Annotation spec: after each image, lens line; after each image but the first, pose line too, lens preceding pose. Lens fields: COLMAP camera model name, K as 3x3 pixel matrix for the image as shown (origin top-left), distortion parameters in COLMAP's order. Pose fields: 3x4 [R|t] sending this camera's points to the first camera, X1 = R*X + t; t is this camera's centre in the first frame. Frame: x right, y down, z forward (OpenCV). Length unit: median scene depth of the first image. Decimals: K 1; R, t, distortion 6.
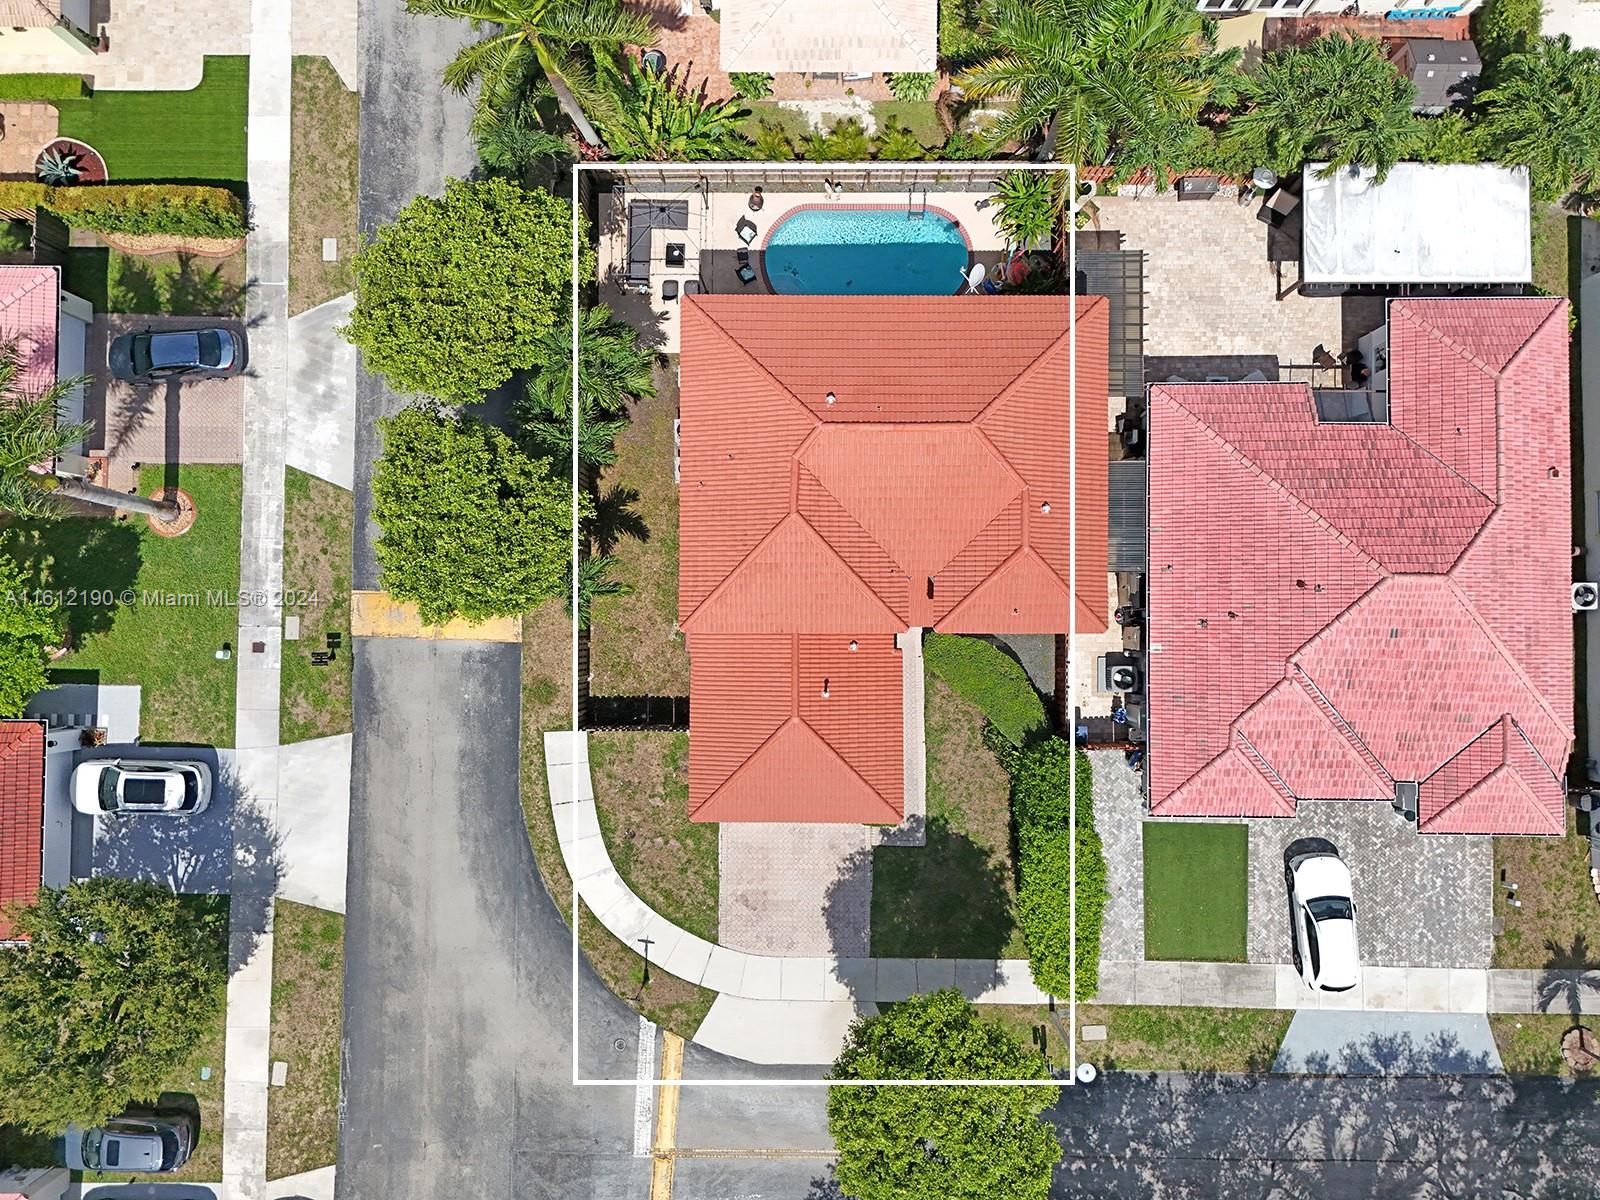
lens RADIAL K [[1190.7, 0, 796.2], [0, 1190.7, 598.0], [0, 0, 1]] dist [0.046323, -0.040143]
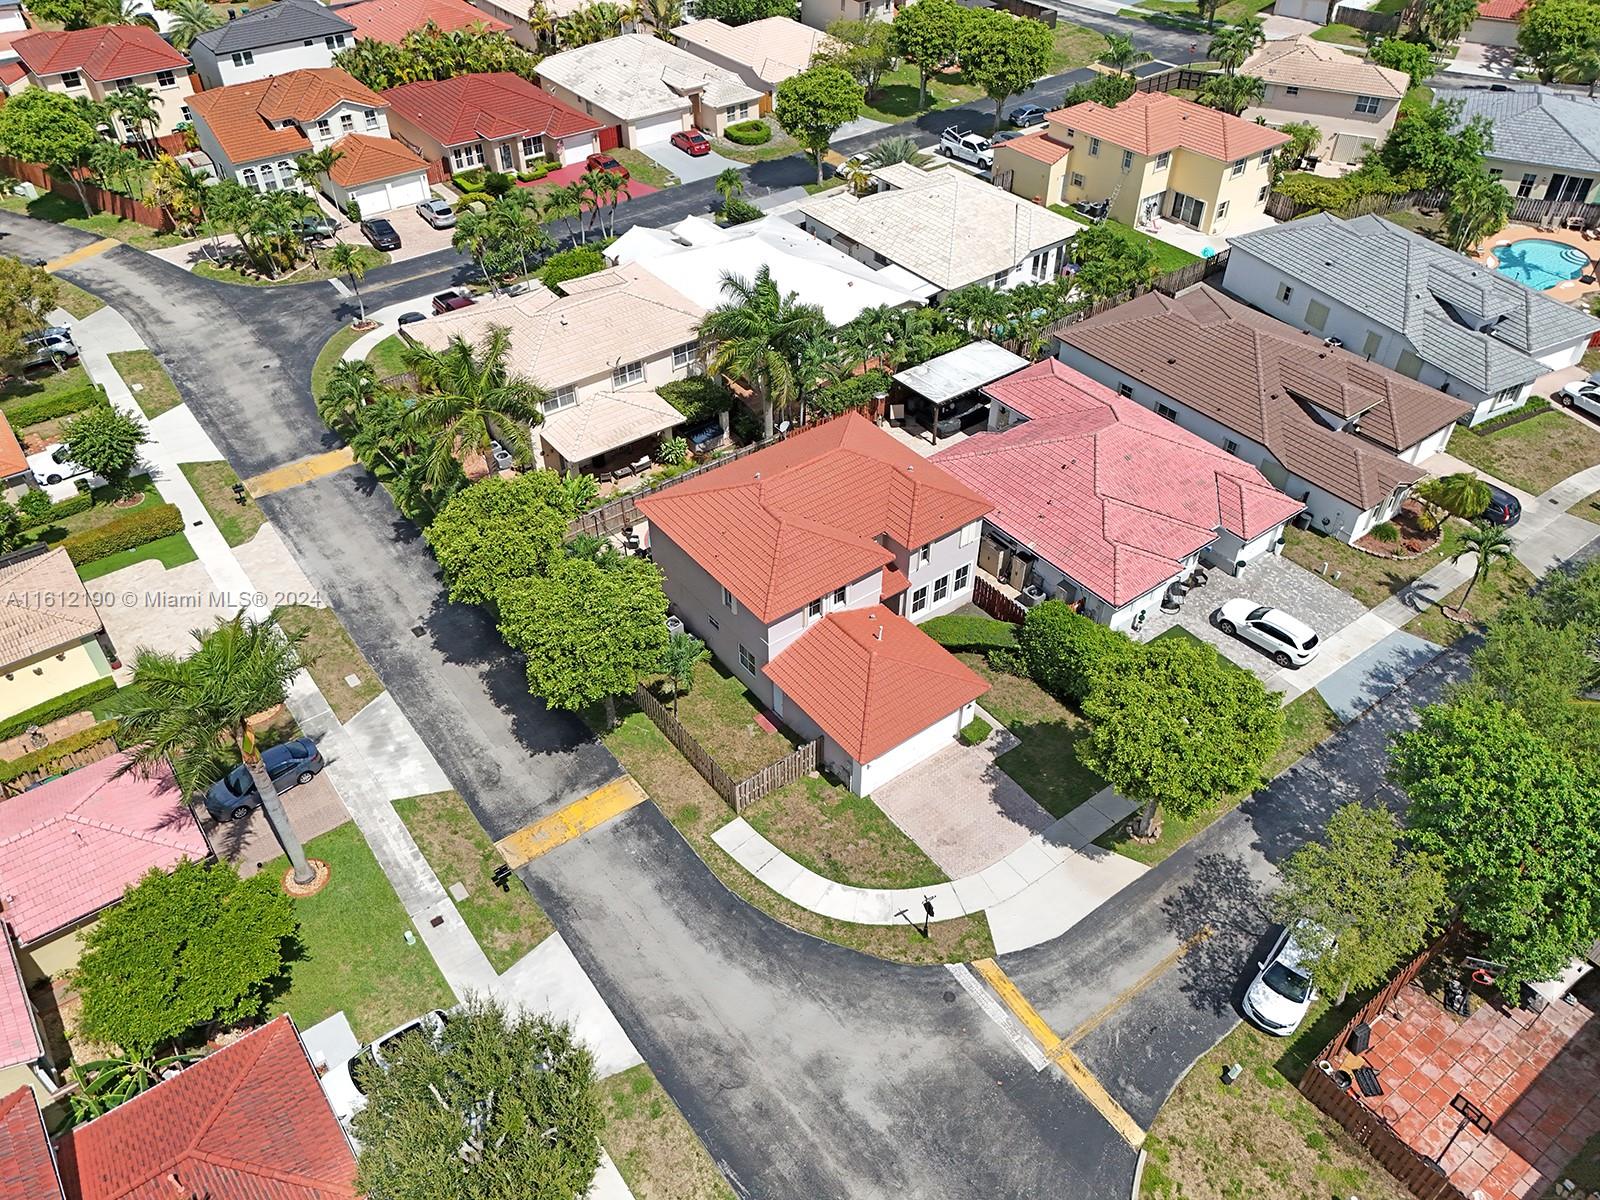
lens RADIAL K [[1190.7, 0, 796.2], [0, 1190.7, 598.0], [0, 0, 1]] dist [0.046323, -0.040143]
pose [[0.794973, -0.383189, 0.470302, -0.589607], [0.605967, 0.538214, -0.585772, 0.699315], [-0.028662, 0.750660, 0.660066, 0.090885]]
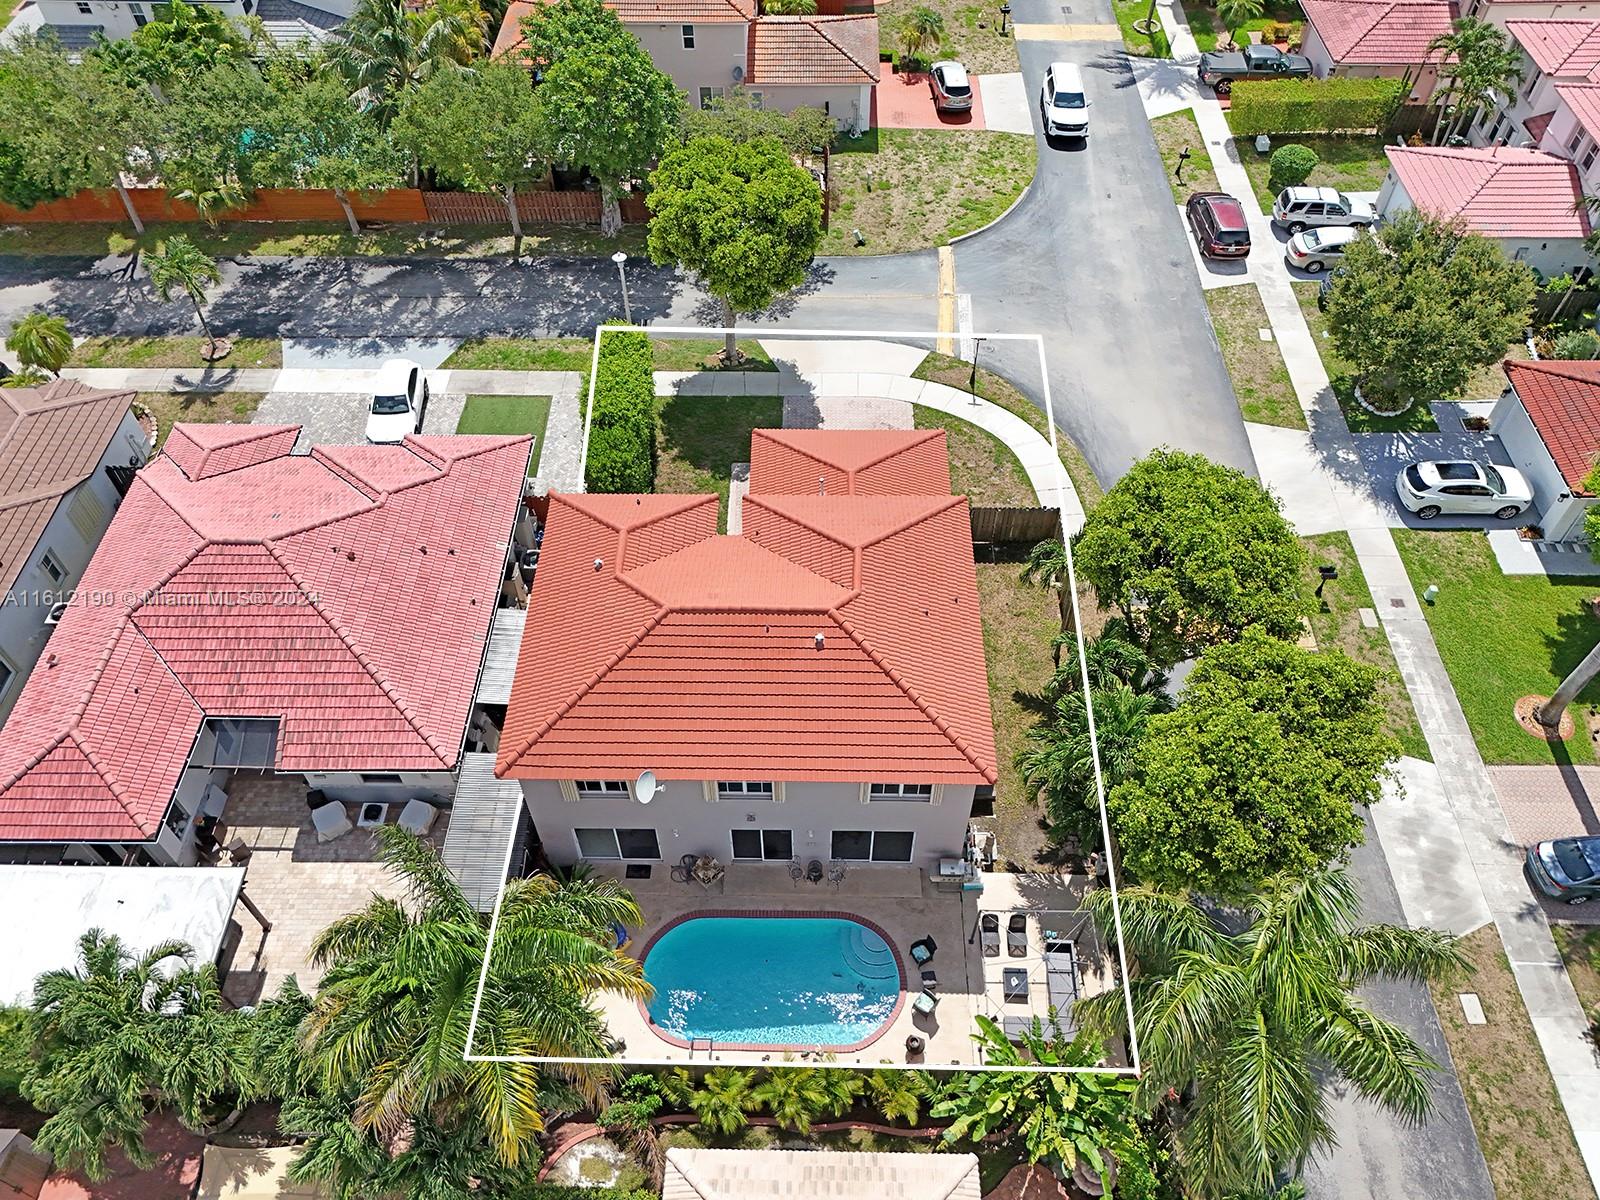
lens RADIAL K [[1190.7, 0, 796.2], [0, 1190.7, 598.0], [0, 0, 1]] dist [0.046323, -0.040143]
pose [[-0.999622, 0.007784, 0.026375, 0.019400], [0.011622, -0.749681, 0.661698, -0.621521], [0.024924, 0.661754, 0.749307, 0.248646]]
